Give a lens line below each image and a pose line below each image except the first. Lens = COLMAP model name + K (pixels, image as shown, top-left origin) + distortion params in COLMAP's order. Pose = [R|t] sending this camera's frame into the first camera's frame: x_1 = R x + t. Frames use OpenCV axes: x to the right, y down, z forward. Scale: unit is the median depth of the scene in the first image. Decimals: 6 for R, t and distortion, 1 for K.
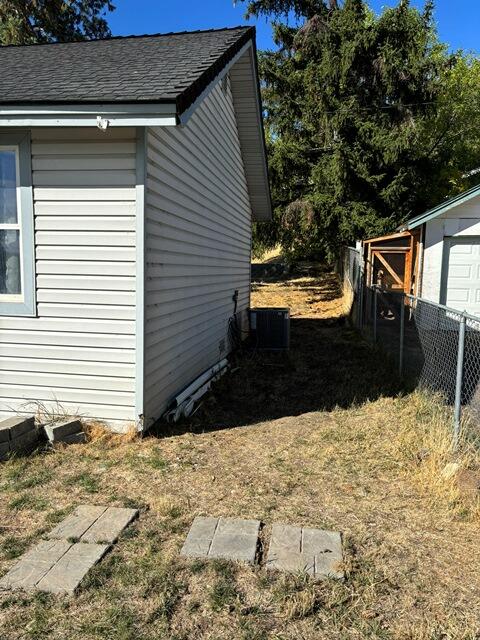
lens RADIAL K [[489.8, 0, 240.0], [0, 489.8, 320.0], [0, 0, 1]] dist [0.105183, -0.103912]
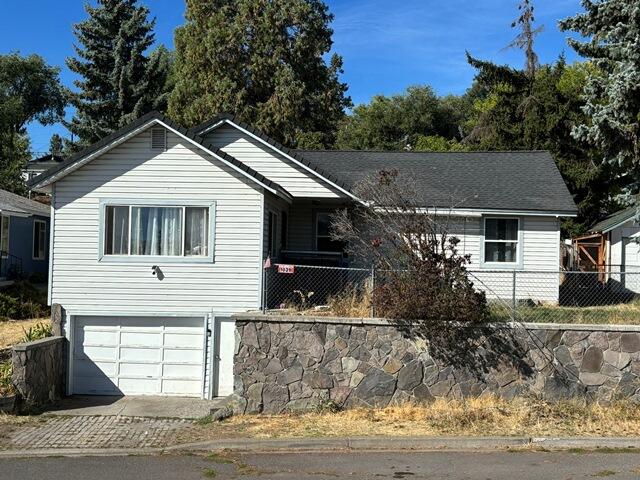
lens RADIAL K [[794.5, 0, 320.0], [0, 794.5, 240.0], [0, 0, 1]] dist [-0.010869, -0.024143]
pose [[0.994584, -0.001770, 0.103923, -0.904647], [0.015488, 0.991216, -0.131345, 0.183914], [-0.102777, 0.132243, 0.985875, -1.586187]]
